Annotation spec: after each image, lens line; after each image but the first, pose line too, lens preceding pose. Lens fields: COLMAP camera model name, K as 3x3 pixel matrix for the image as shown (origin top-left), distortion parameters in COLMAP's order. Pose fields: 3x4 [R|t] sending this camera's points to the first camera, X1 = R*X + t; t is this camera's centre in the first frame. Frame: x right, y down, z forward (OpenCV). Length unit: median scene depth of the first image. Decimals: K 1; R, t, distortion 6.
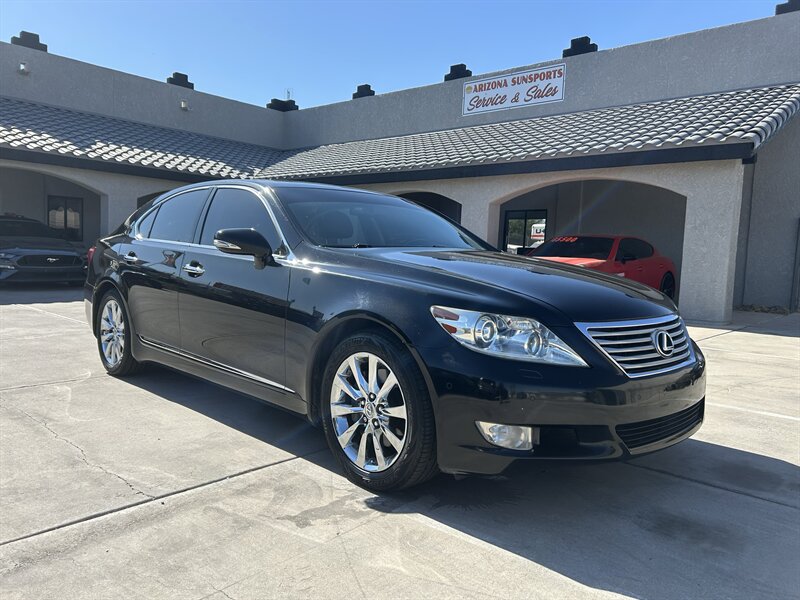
lens RADIAL K [[623.1, 0, 400.7], [0, 623.1, 308.2], [0, 0, 1]] dist [0.050868, -0.047181]
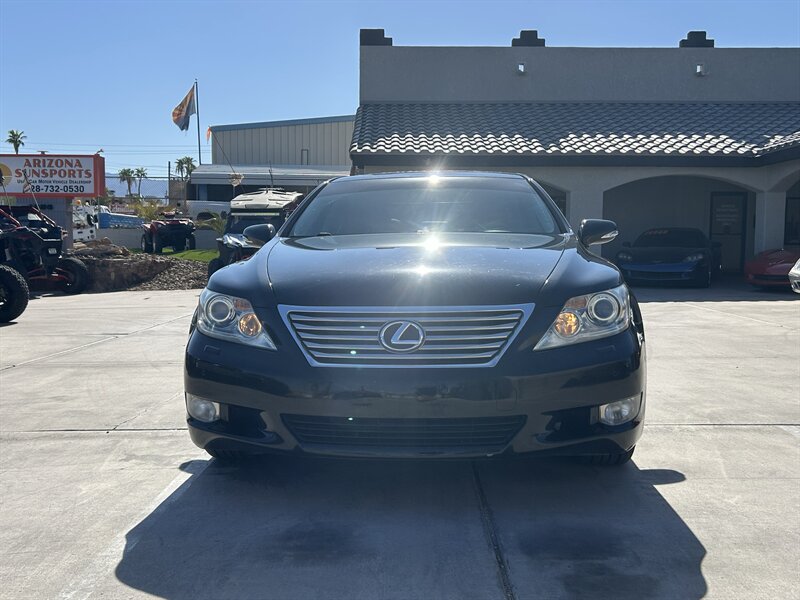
lens RADIAL K [[764.5, 0, 400.0], [0, 764.5, 300.0], [0, 0, 1]] dist [0.069831, -0.114848]
pose [[0.662263, 0.011480, -0.749184, 1.223162], [-0.040164, 0.998989, -0.020196, 0.029292], [0.748195, 0.043465, 0.662054, 0.333764]]
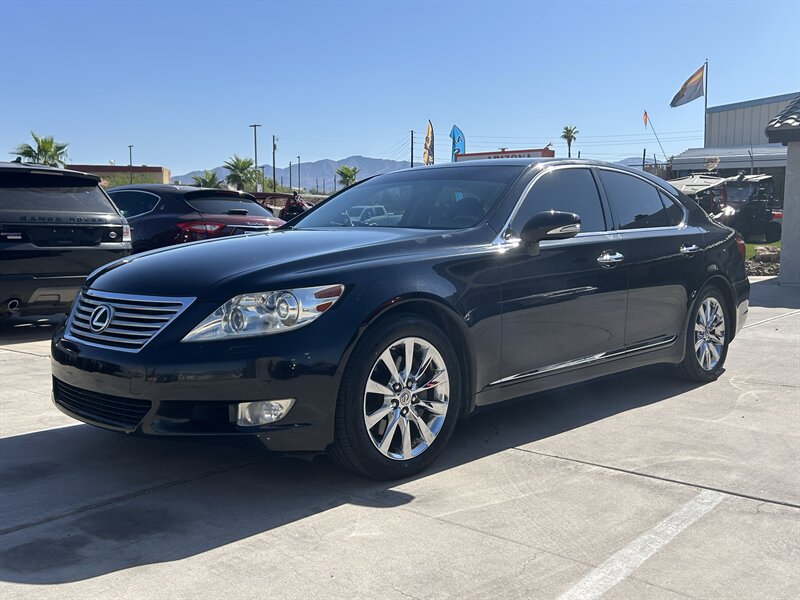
lens RADIAL K [[775.3, 0, 414.7], [0, 775.3, 312.8], [0, 0, 1]] dist [0.112216, -0.249421]
pose [[0.056904, 0.061656, -0.996474, 1.691735], [-0.095470, 0.993854, 0.056042, -0.066568], [0.993805, 0.091944, 0.062440, 1.449282]]
